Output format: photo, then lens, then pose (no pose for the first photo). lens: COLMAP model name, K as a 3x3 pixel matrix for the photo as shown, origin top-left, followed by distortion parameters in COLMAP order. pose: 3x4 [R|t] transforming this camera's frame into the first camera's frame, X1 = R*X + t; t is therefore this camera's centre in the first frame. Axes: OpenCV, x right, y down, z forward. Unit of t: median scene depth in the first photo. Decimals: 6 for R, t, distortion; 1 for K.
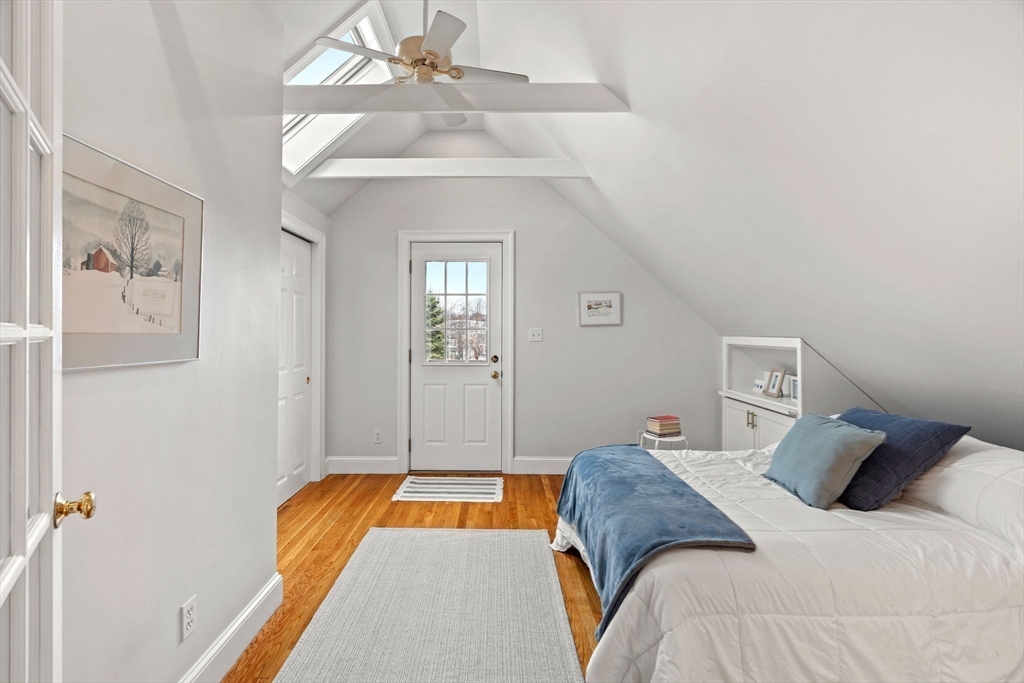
lens RADIAL K [[466.4, 0, 496.3], [0, 466.4, 331.6], [0, 0, 1]] dist [-0.002134, -0.000143]
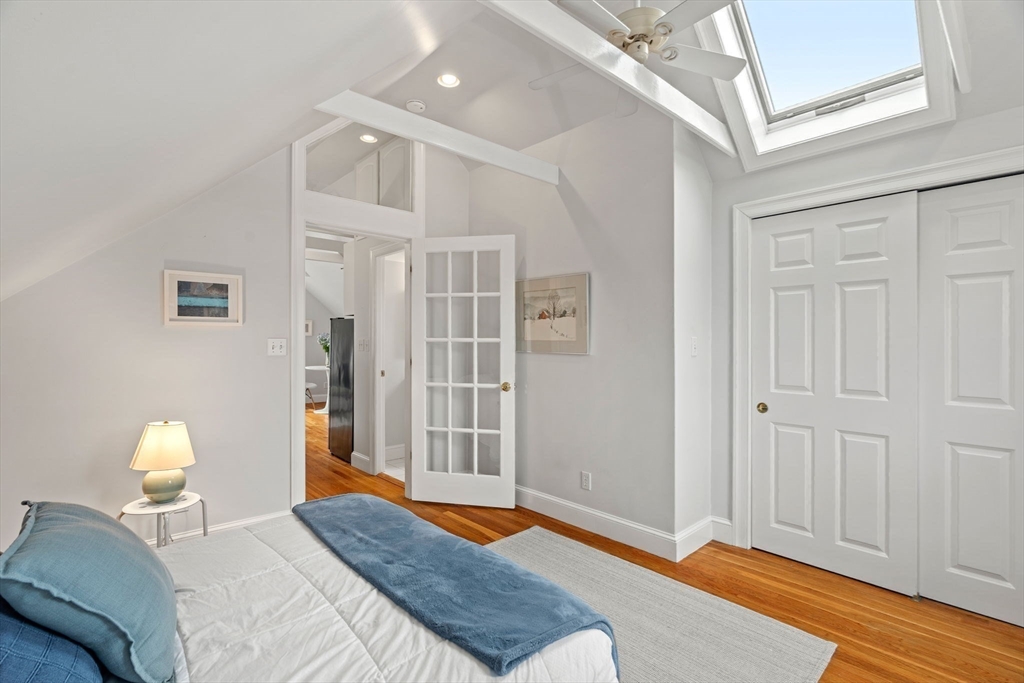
lens RADIAL K [[459.9, 0, 512.0], [0, 459.9, 341.5], [0, 0, 1]] dist [-0.000433, 0.000309]
pose [[-0.725121, -0.001893, -0.688619, 0.610341], [-0.003853, 0.999992, 0.001308, 0.003465], [0.688610, 0.003601, -0.725123, 1.419418]]
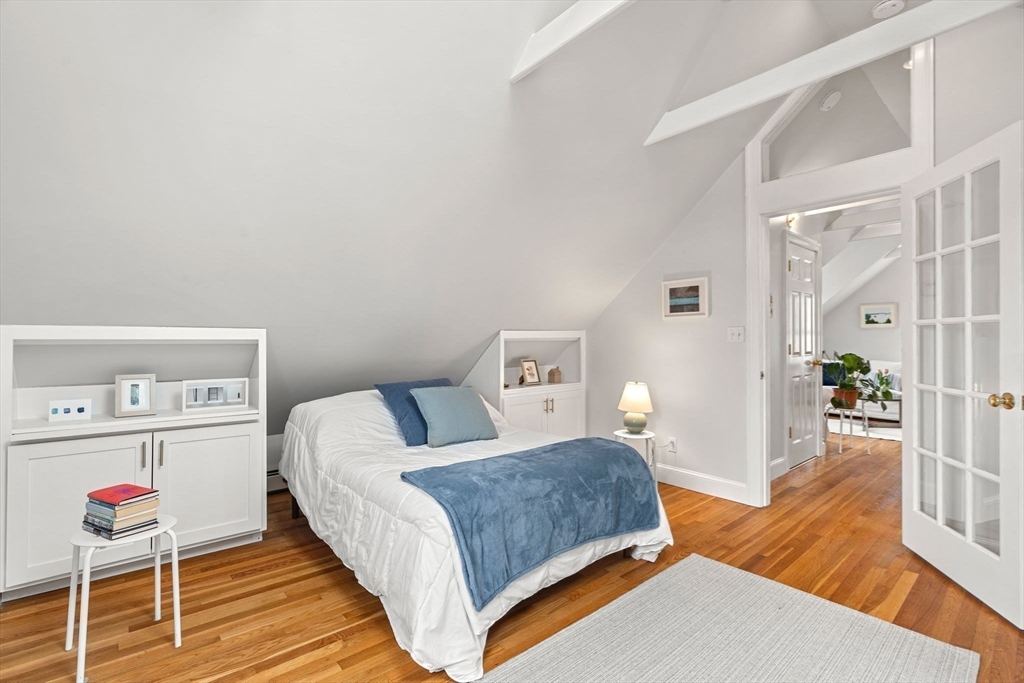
lens RADIAL K [[459.9, 0, 512.0], [0, 459.9, 341.5], [0, 0, 1]] dist [-0.000433, 0.000309]
pose [[-0.668292, -0.000577, 0.743899, -0.374230], [-0.001759, 0.999998, -0.000804, 0.046991], [-0.743897, -0.001845, -0.668292, 1.529793]]
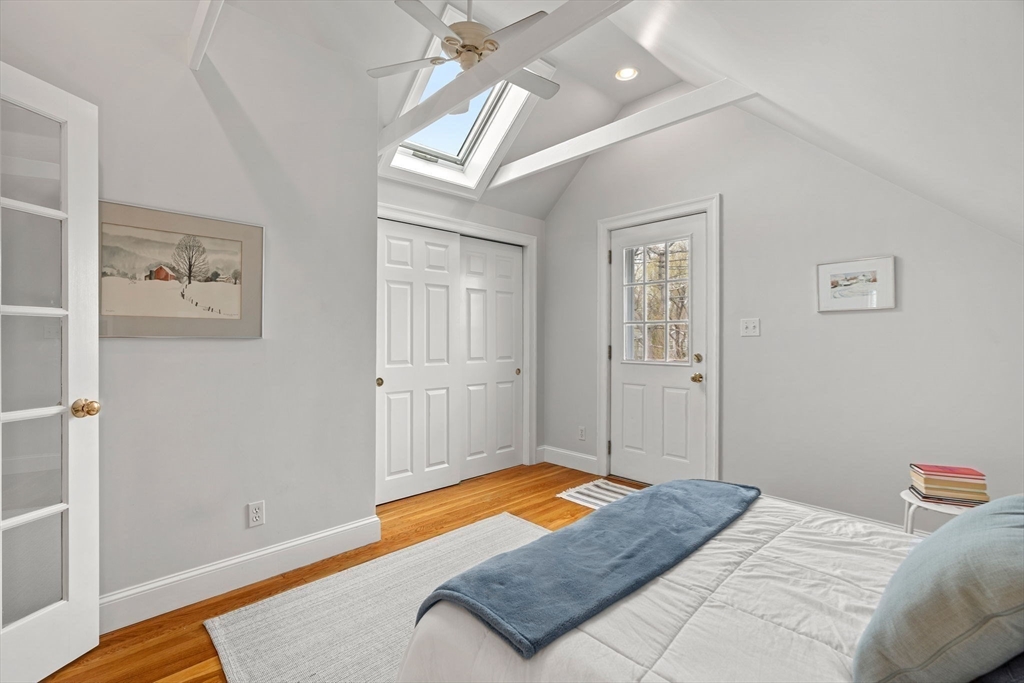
lens RADIAL K [[465.2, 0, 511.3], [0, 465.2, 338.0], [0, 0, 1]] dist [-0.004321, 0.000080]
pose [[0.694778, 0.000259, -0.719224, 0.601333], [0.000888, 0.999999, 0.001218, 0.038222], [0.719224, -0.001485, 0.694777, 0.358002]]
